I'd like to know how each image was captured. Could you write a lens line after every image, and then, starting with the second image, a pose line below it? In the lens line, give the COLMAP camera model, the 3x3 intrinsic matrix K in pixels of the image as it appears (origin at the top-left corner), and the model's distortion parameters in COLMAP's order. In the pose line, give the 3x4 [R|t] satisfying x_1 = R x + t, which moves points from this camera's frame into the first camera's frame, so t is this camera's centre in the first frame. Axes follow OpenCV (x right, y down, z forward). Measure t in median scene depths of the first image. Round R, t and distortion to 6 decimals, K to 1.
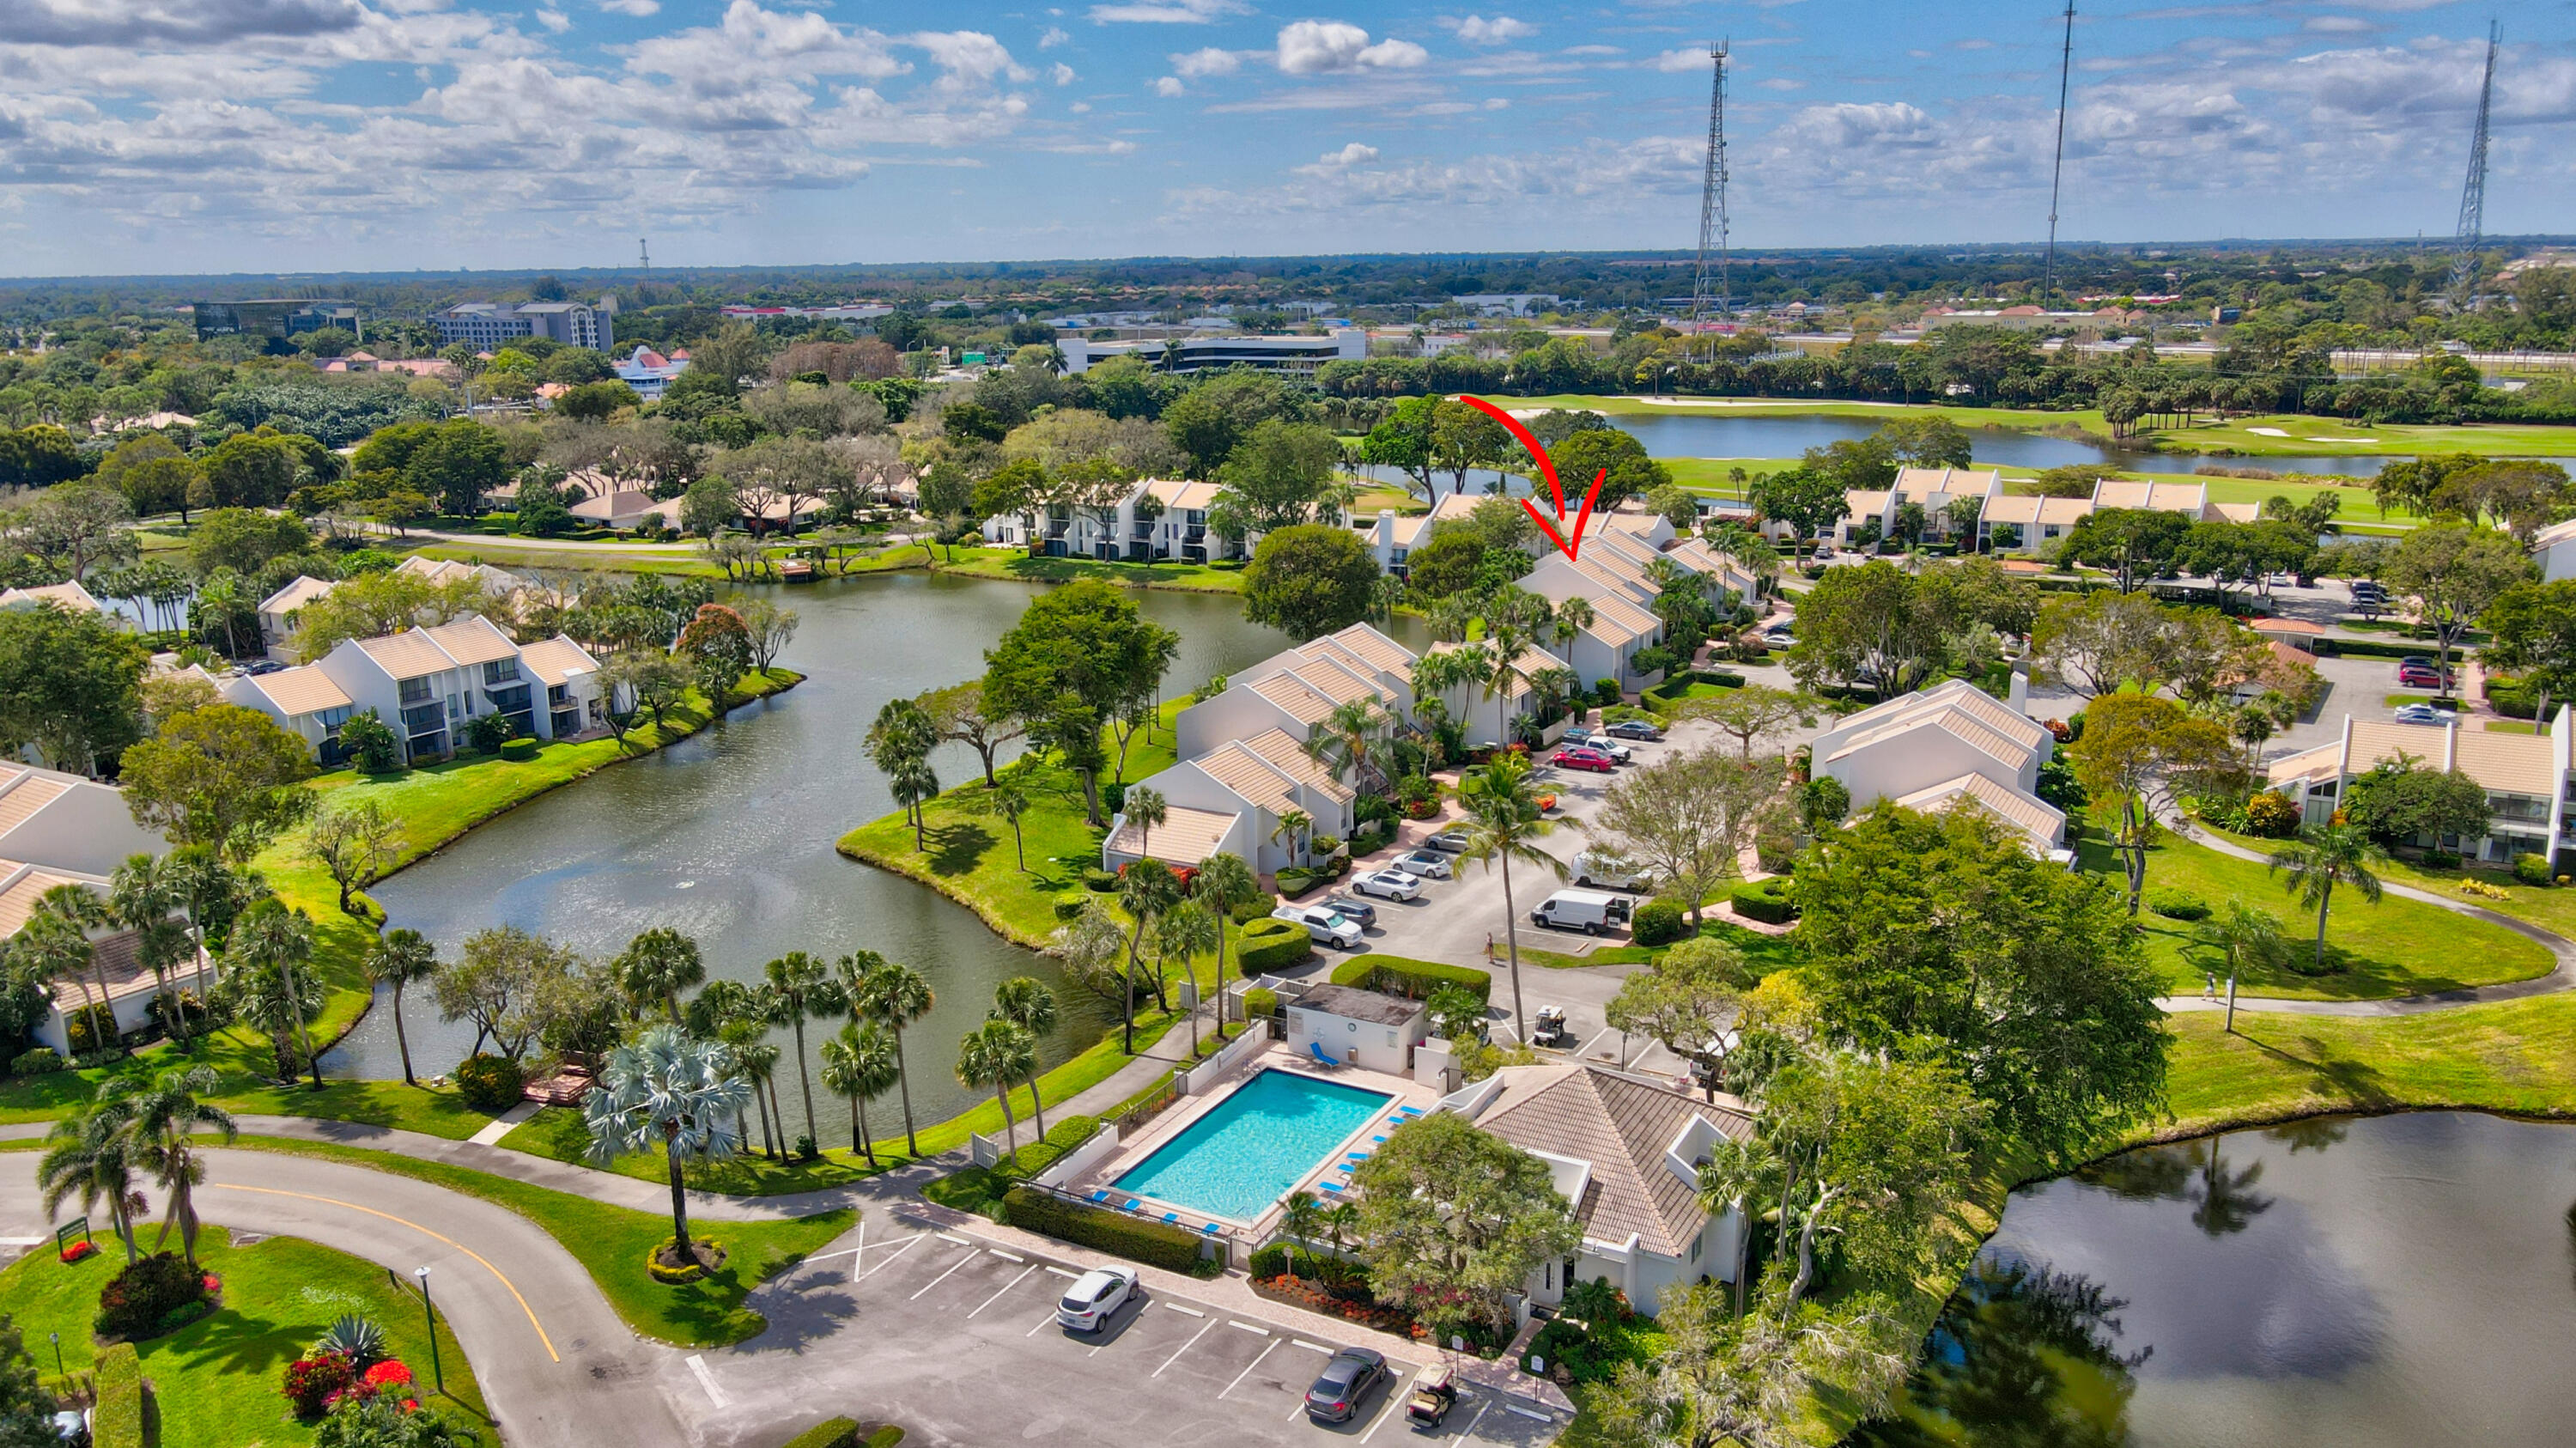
lens RADIAL K [[1895.7, 0, 1281.4], [0, 1895.7, 768.4], [0, 0, 1]] dist [-0.007013, 0.021740]
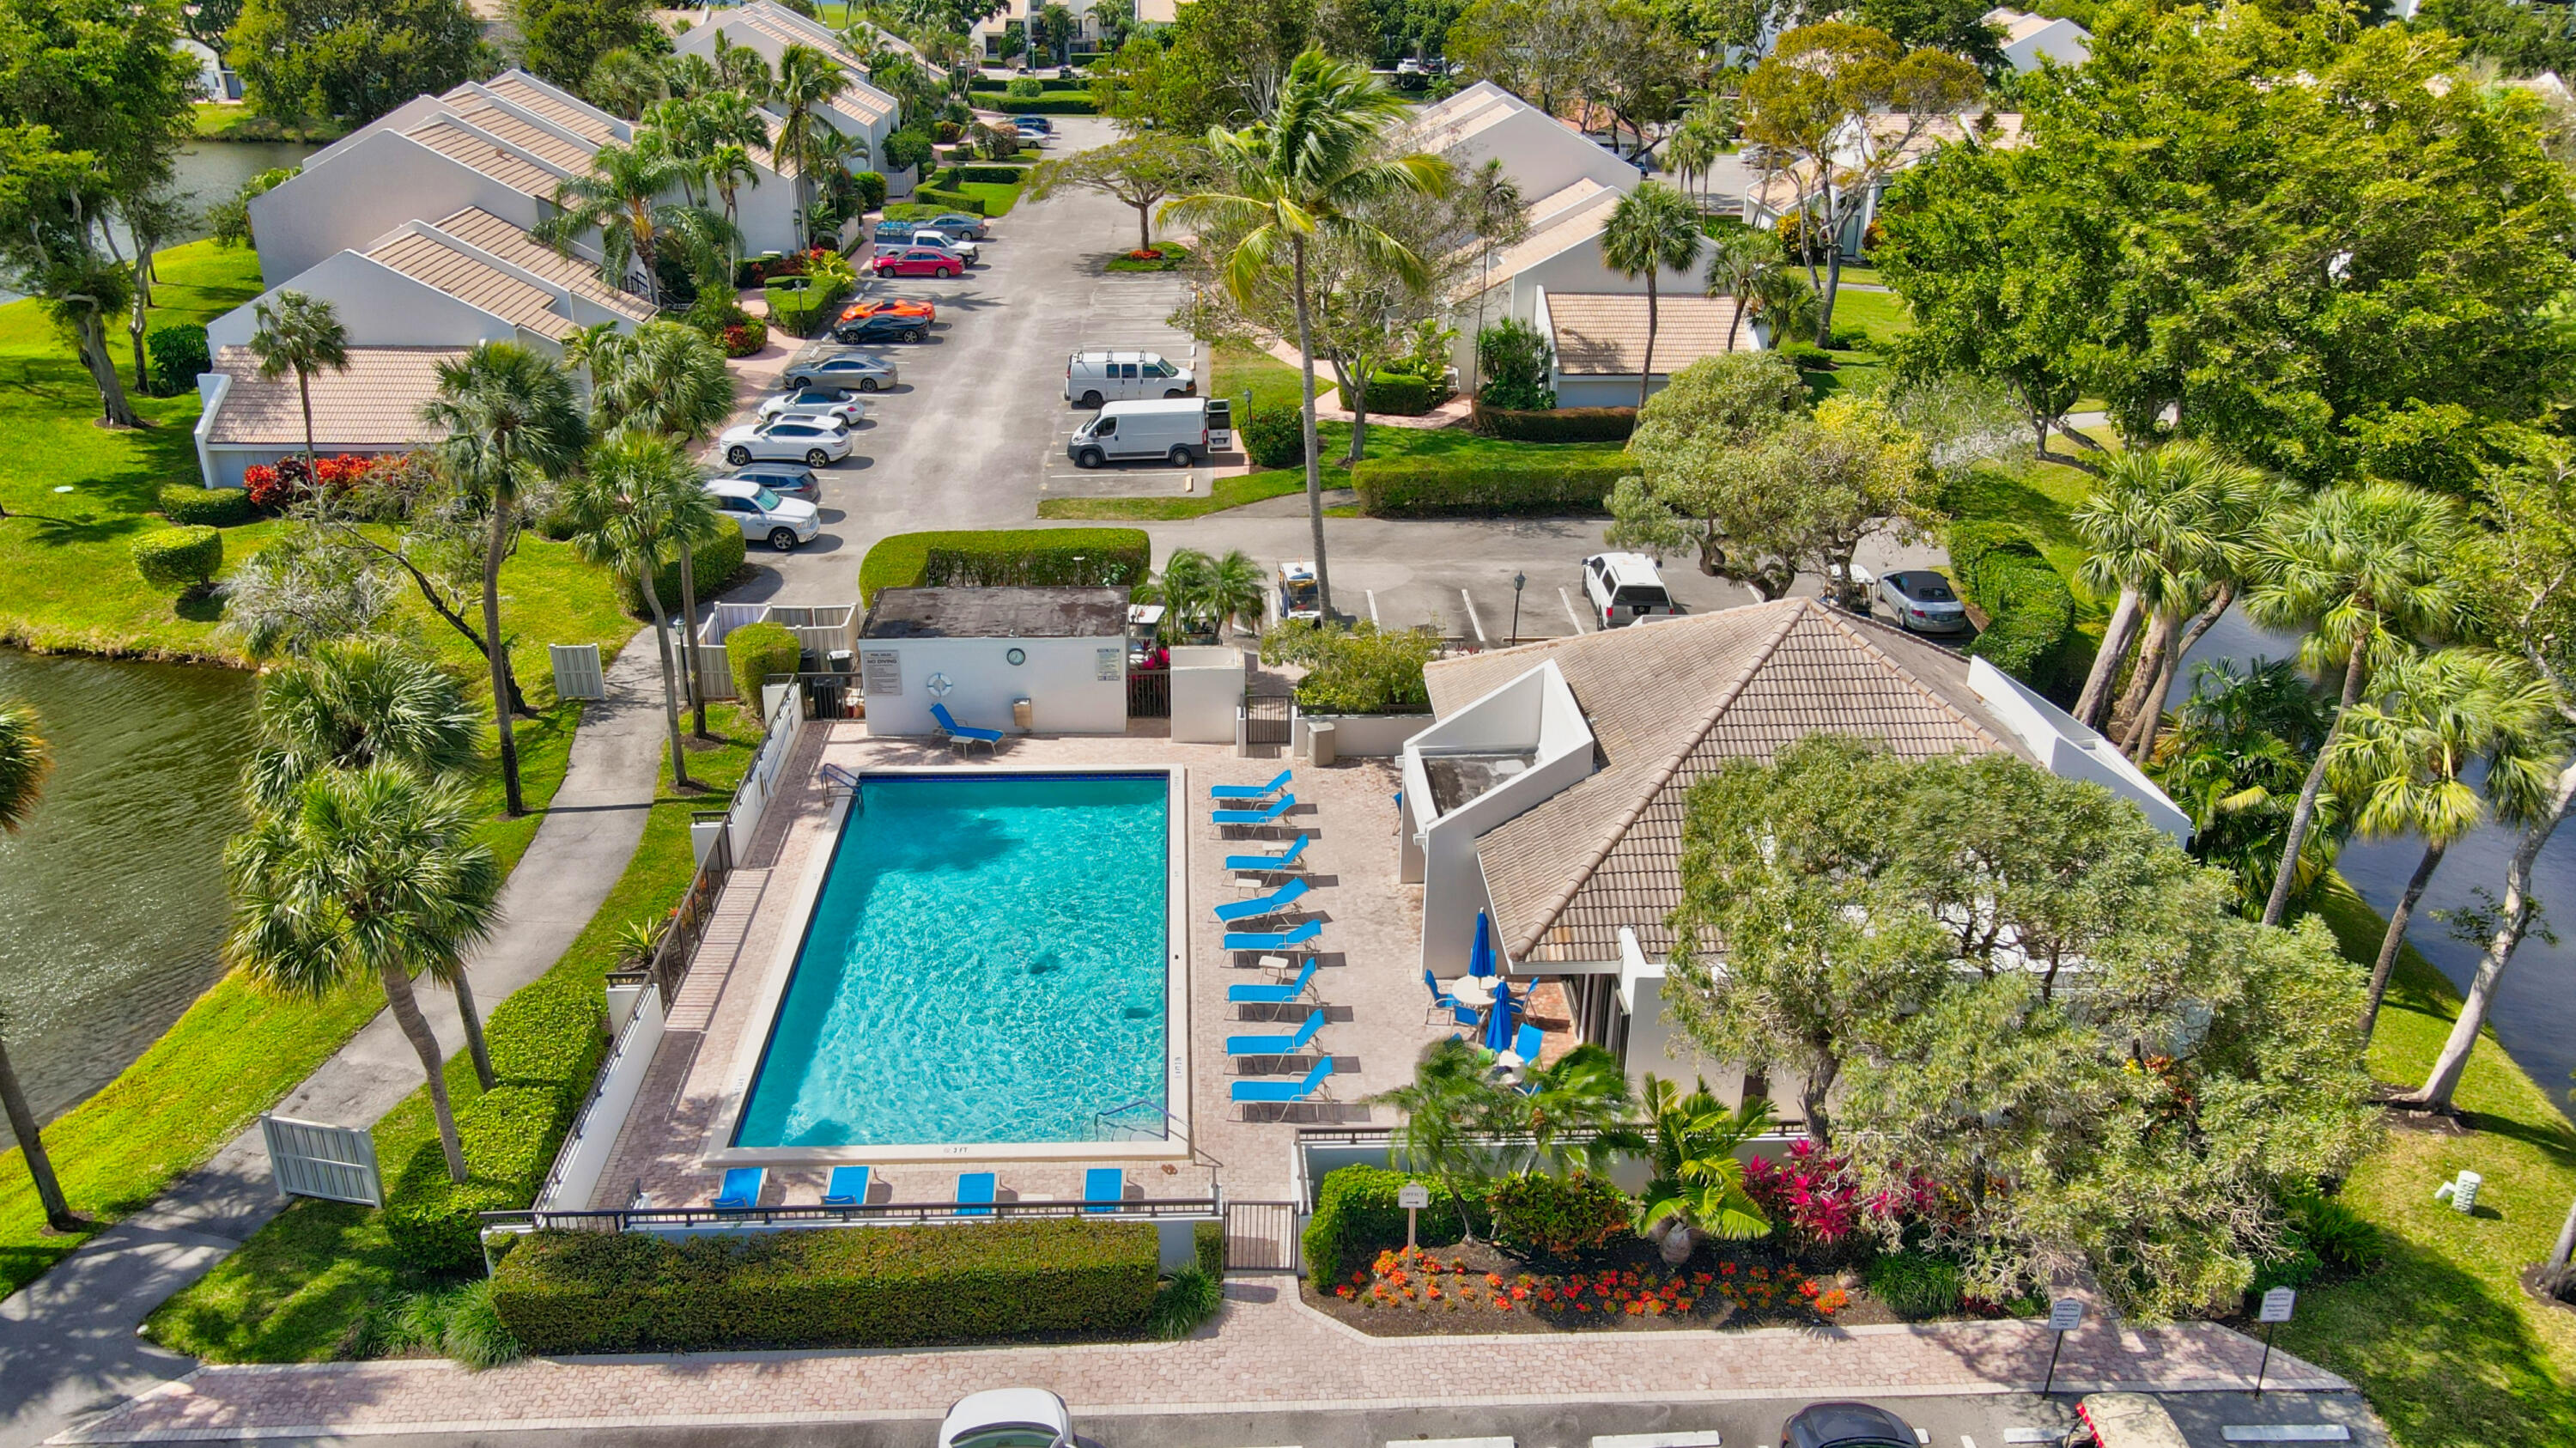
lens RADIAL K [[1895.7, 0, 1281.4], [0, 1895.7, 768.4], [0, 0, 1]] dist [-0.007013, 0.021740]
pose [[0.851625, -0.208336, 0.480969, -0.121225], [0.121604, 0.971109, 0.205327, 0.063227], [-0.509851, -0.116374, 0.852355, 0.474224]]
